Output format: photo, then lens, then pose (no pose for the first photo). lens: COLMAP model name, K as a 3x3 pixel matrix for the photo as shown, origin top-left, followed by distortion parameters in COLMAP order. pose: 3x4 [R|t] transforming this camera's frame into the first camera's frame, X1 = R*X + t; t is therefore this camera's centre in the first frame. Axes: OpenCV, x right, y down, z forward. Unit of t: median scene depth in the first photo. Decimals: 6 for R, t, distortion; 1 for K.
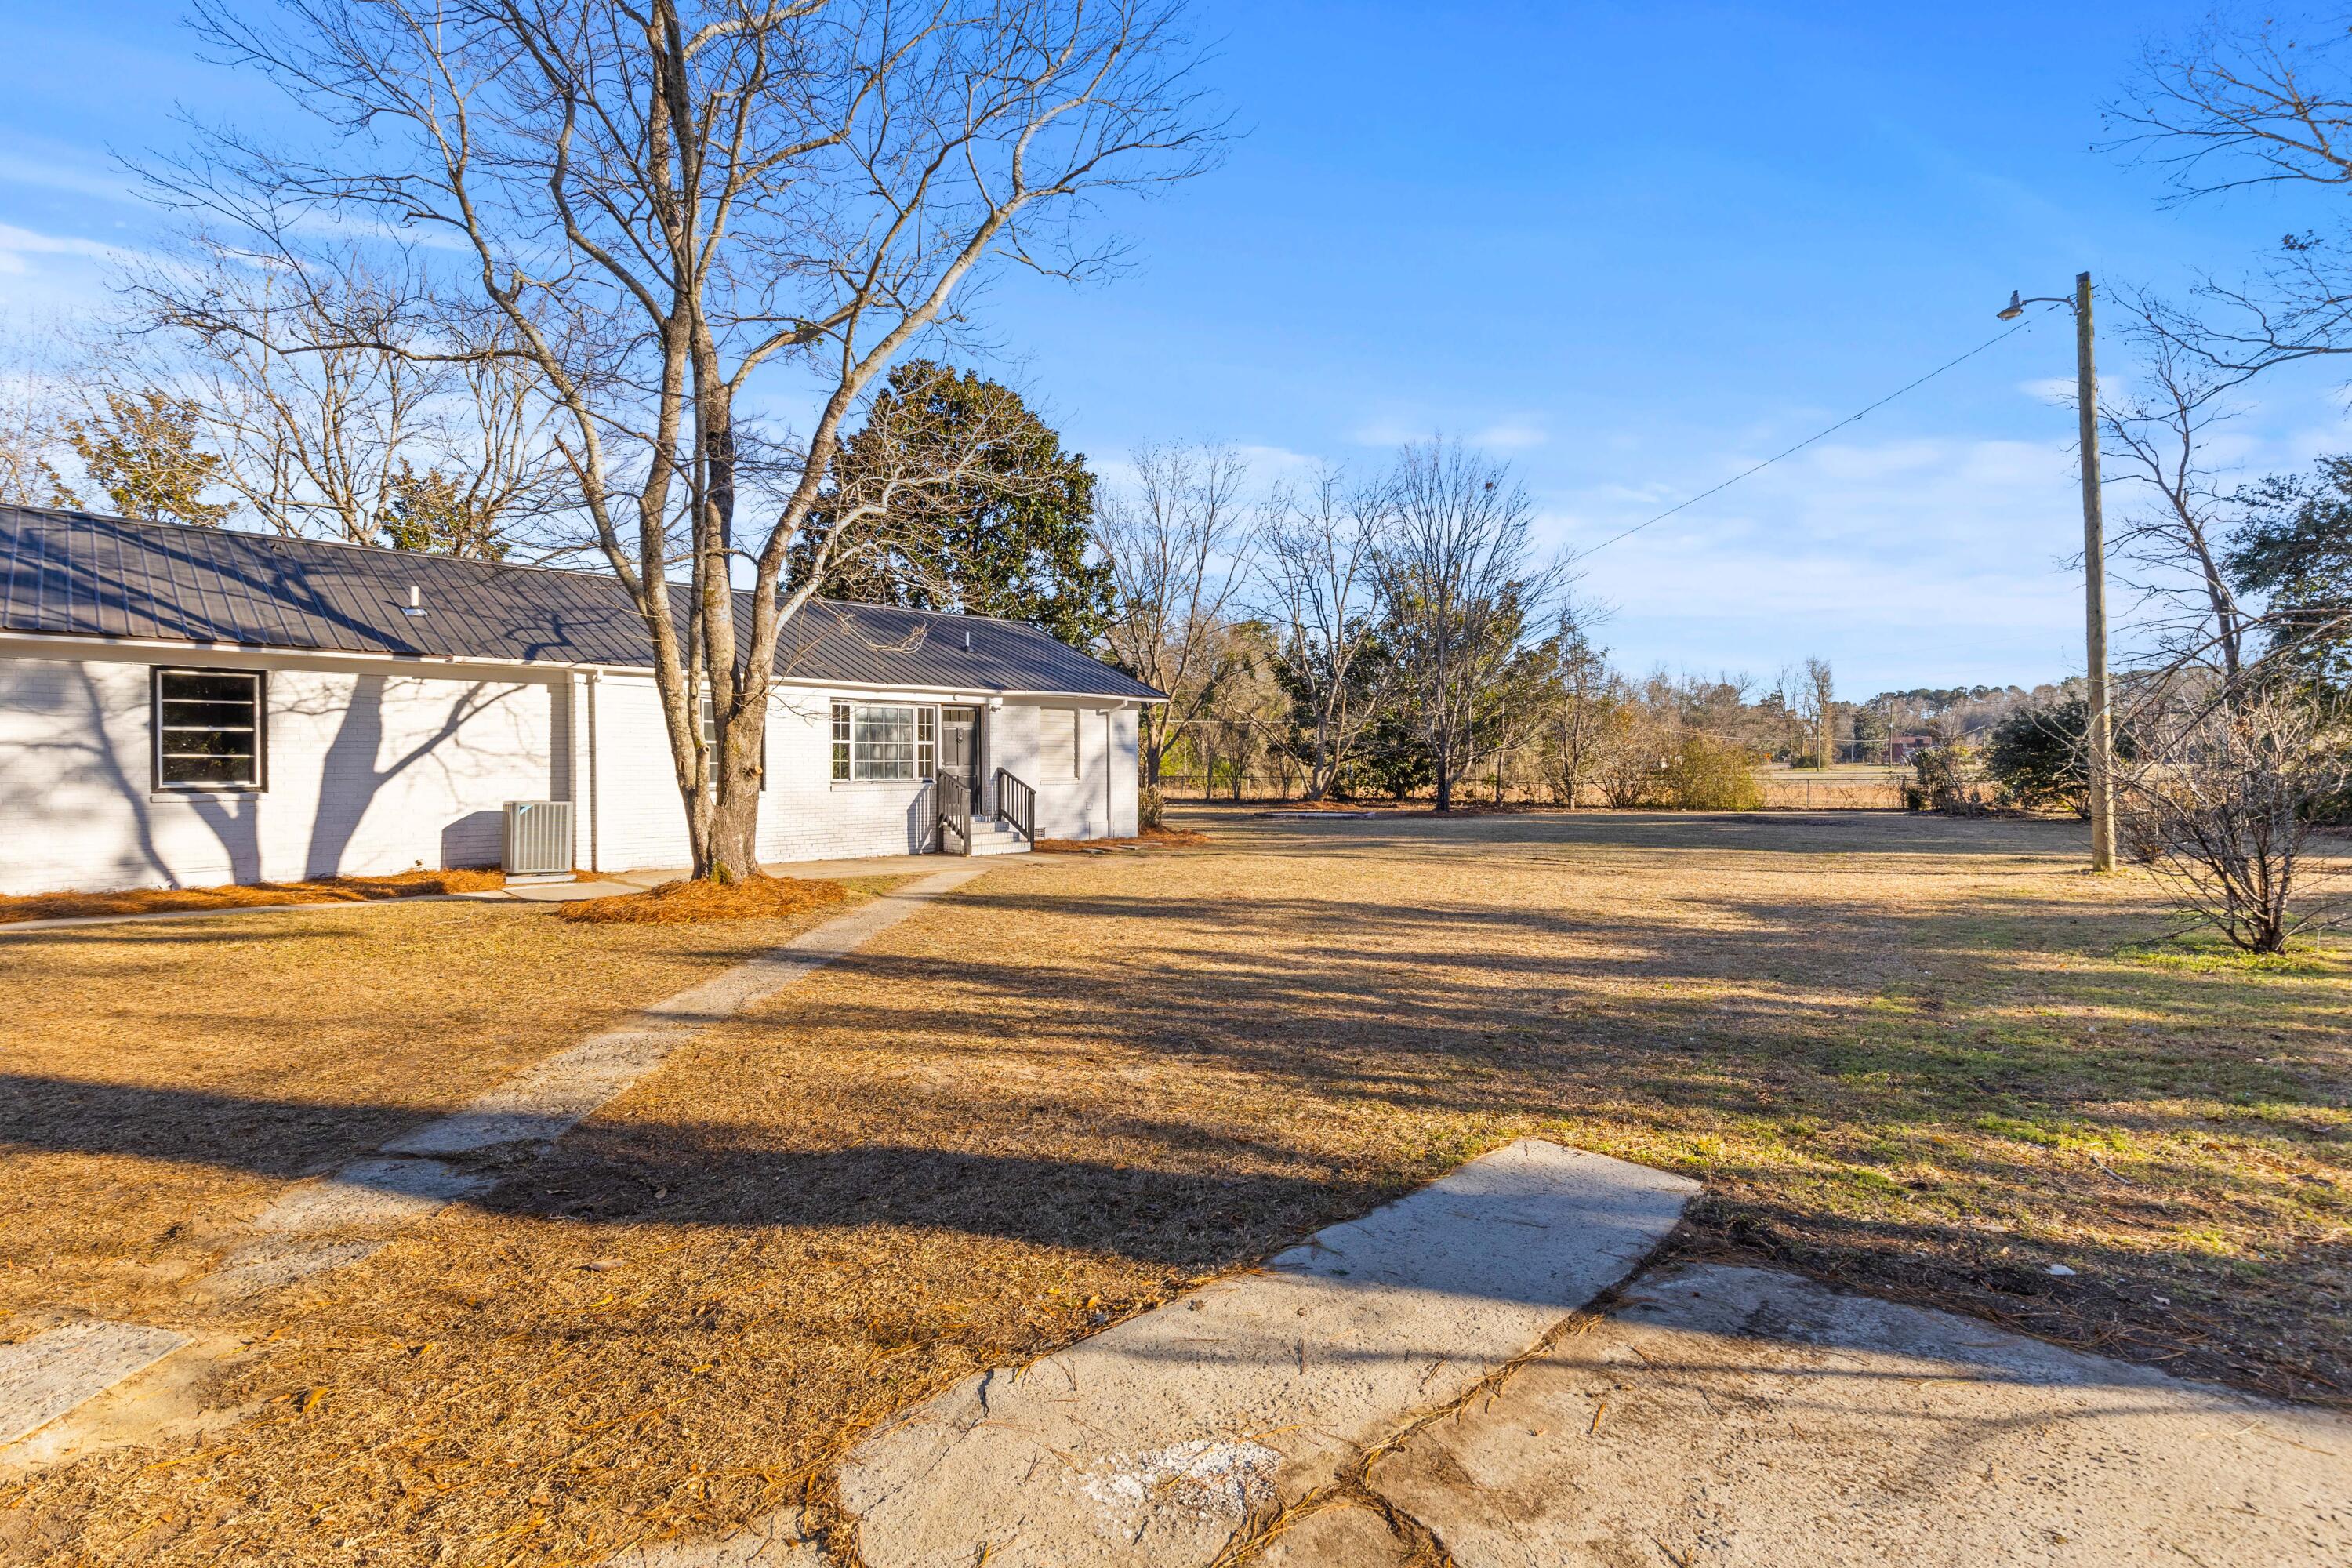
lens RADIAL K [[1089.7, 0, 1162.9], [0, 1089.7, 784.2], [0, 0, 1]] dist [0.002426, -0.000166]
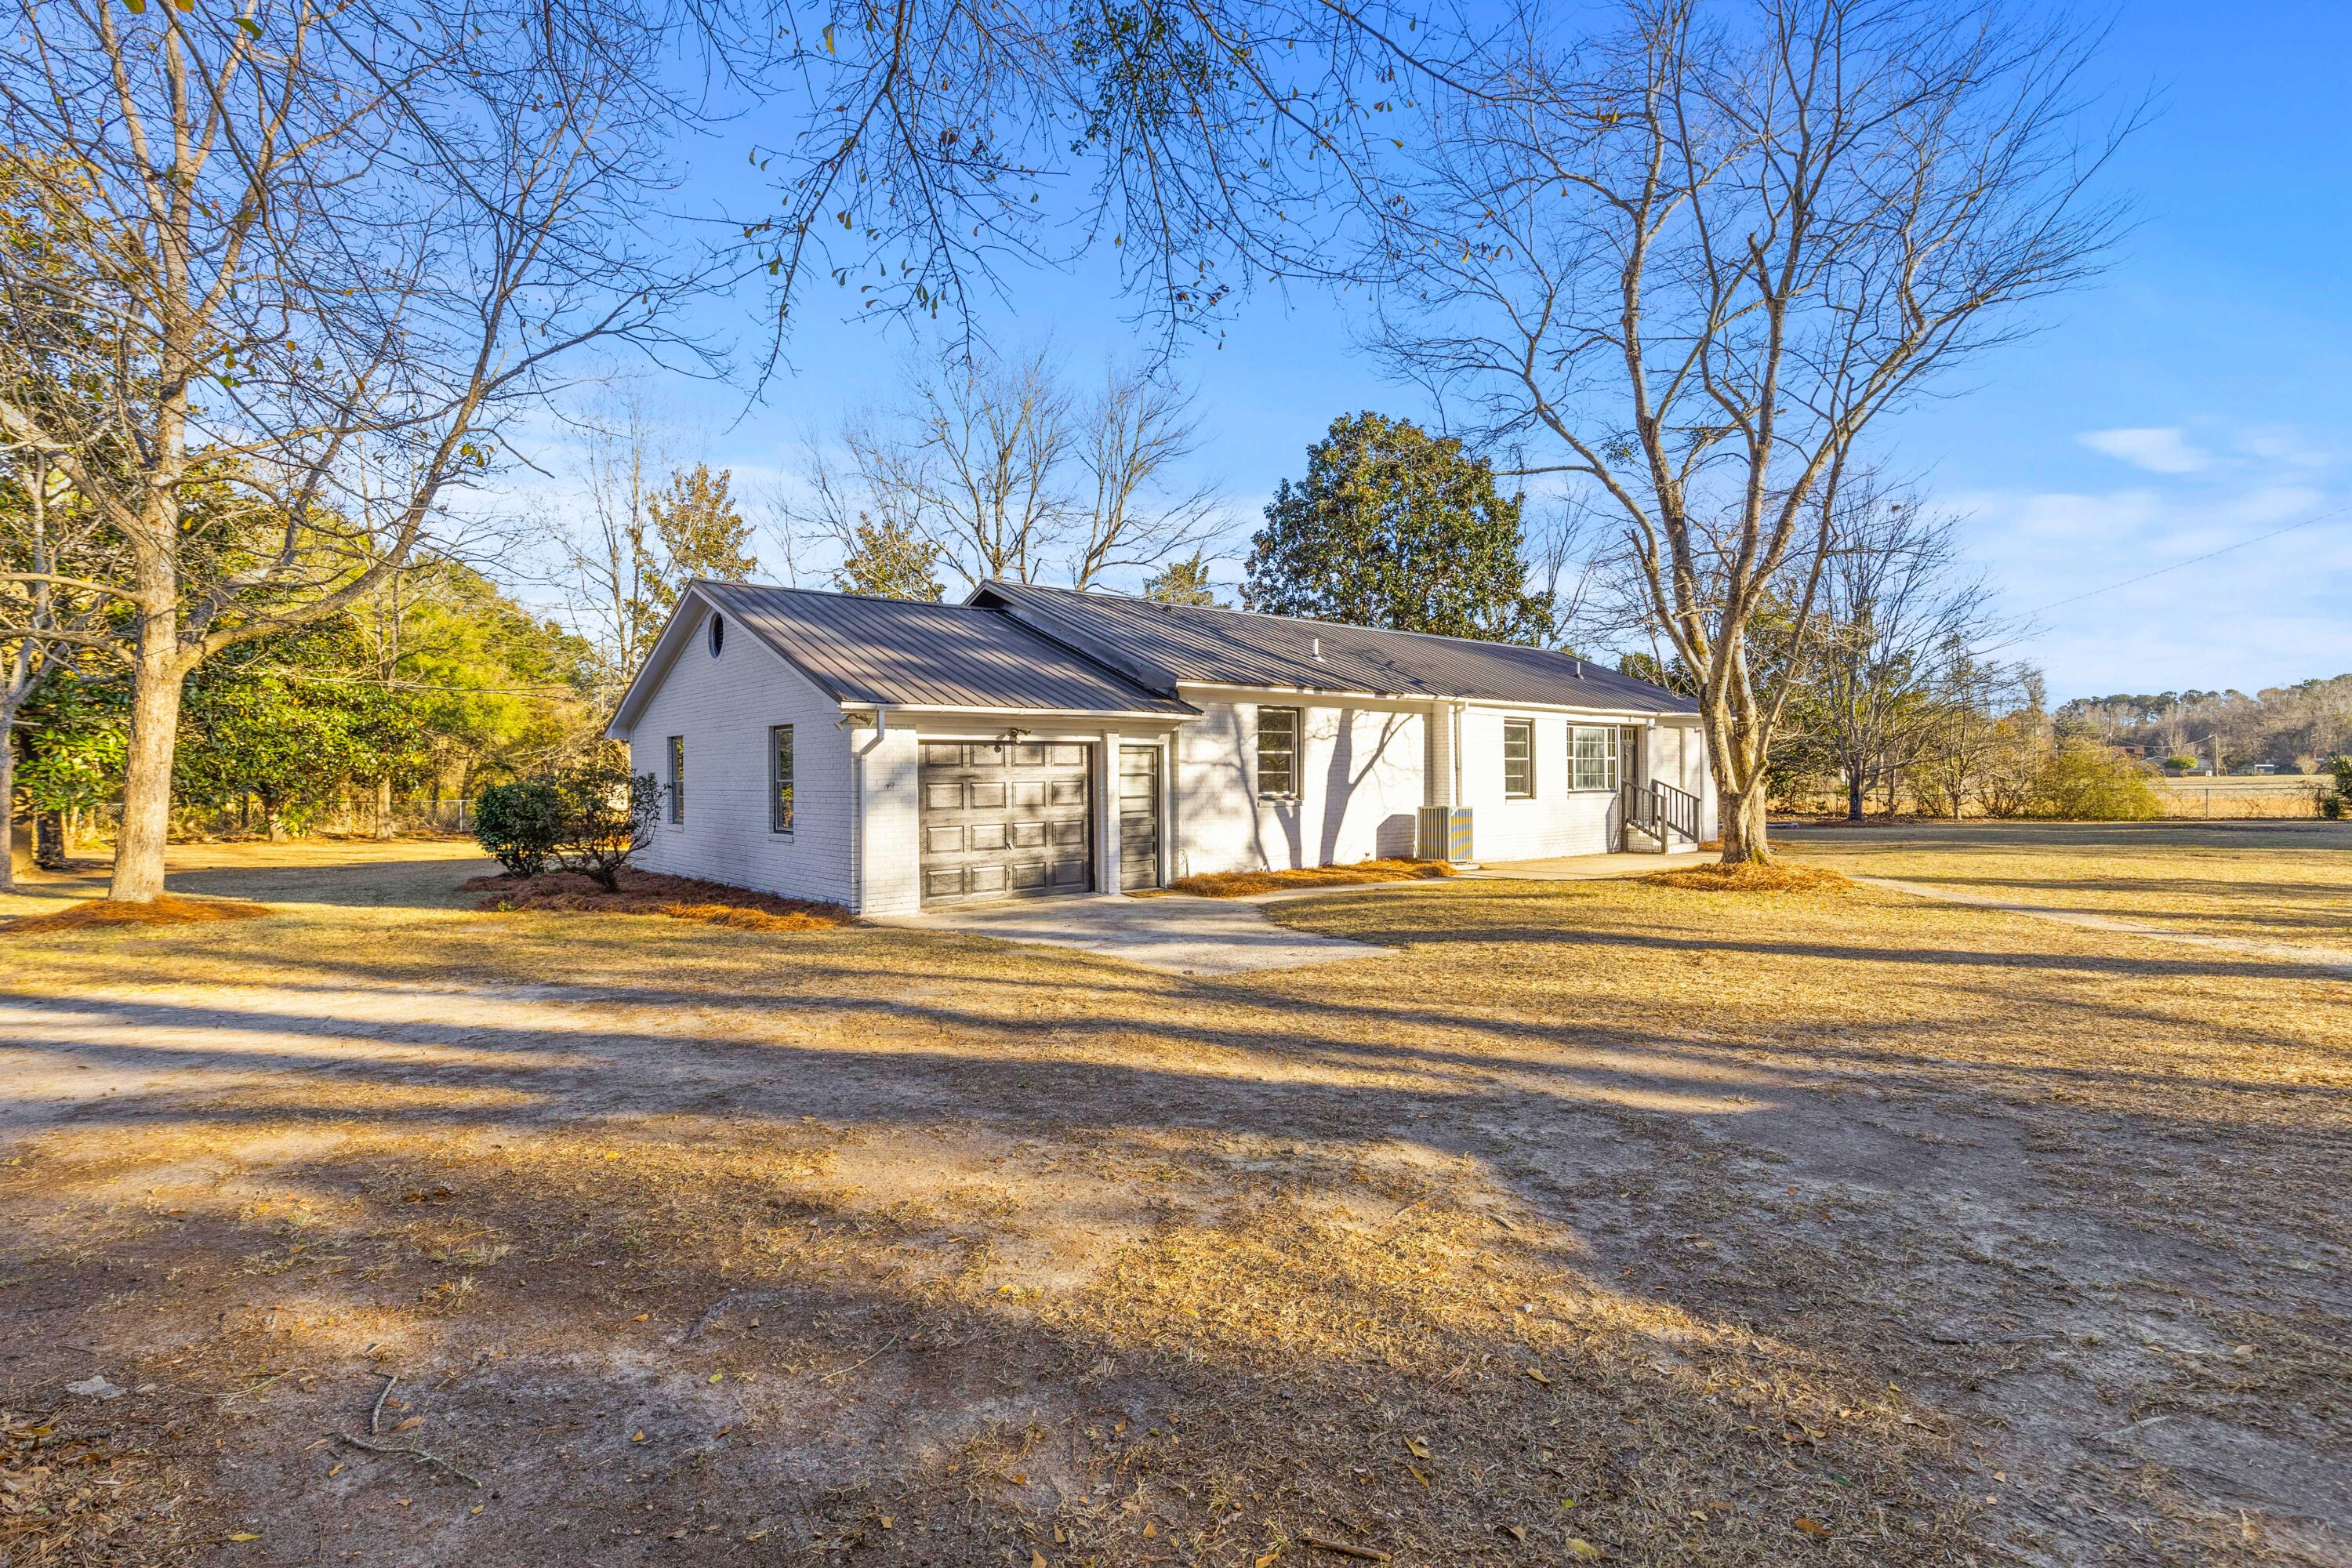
lens RADIAL K [[1089.7, 0, 1186.6], [0, 1089.7, 832.2], [0, 0, 1]] dist [0.002426, -0.000166]
pose [[0.994819, -0.001599, -0.101645, -0.587723], [0.004415, 0.999613, 0.027482, 0.007703], [0.101561, -0.027788, 0.994441, -0.229659]]
